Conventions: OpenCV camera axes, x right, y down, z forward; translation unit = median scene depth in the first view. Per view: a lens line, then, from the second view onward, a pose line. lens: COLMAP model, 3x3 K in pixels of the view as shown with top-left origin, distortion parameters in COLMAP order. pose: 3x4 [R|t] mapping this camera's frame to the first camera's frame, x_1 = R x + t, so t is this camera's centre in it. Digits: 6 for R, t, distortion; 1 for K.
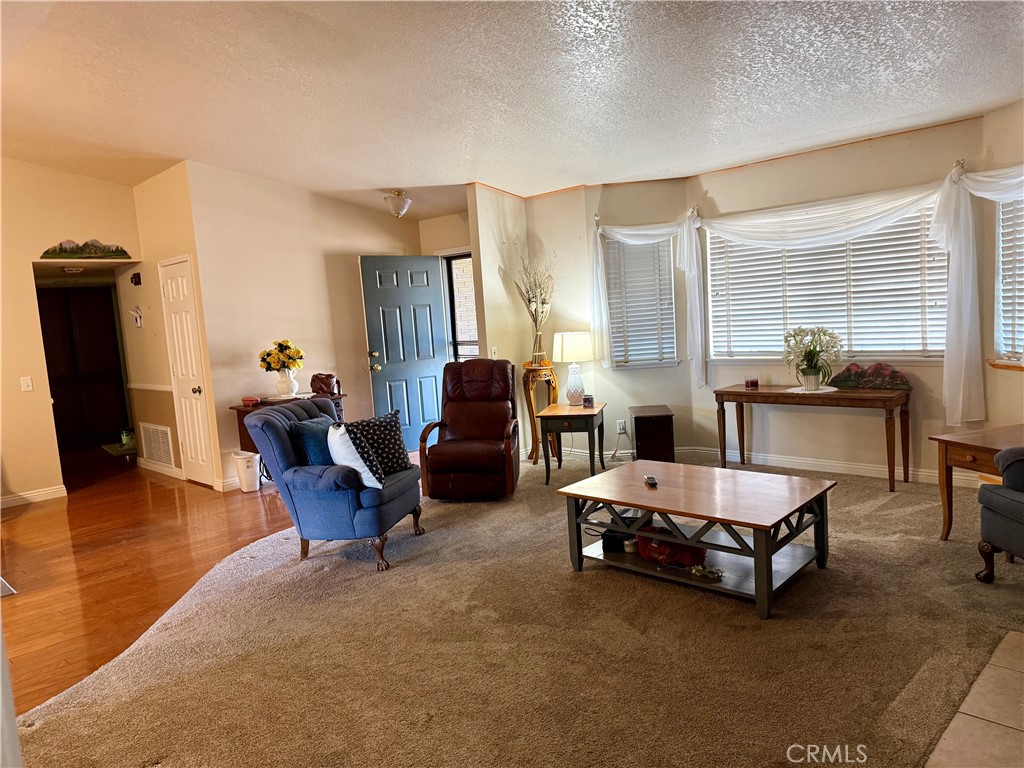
lens RADIAL K [[713.4, 0, 506.8], [0, 713.4, 389.5], [0, 0, 1]] dist [0.038433, -0.039155]
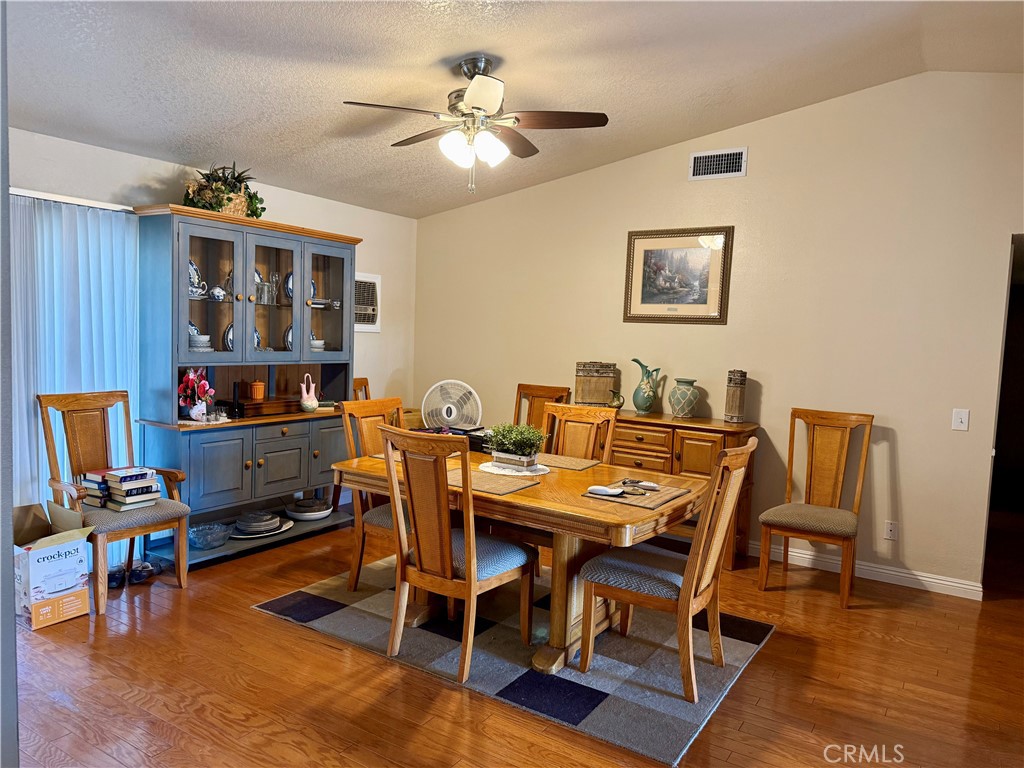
lens RADIAL K [[713.4, 0, 509.4], [0, 713.4, 389.2], [0, 0, 1]] dist [0.038433, -0.039155]
pose [[0.213694, 0.159693, -0.963760, -0.115272], [-0.156668, 0.979381, 0.127543, -0.052329], [0.964256, 0.123735, 0.234307, 0.423457]]
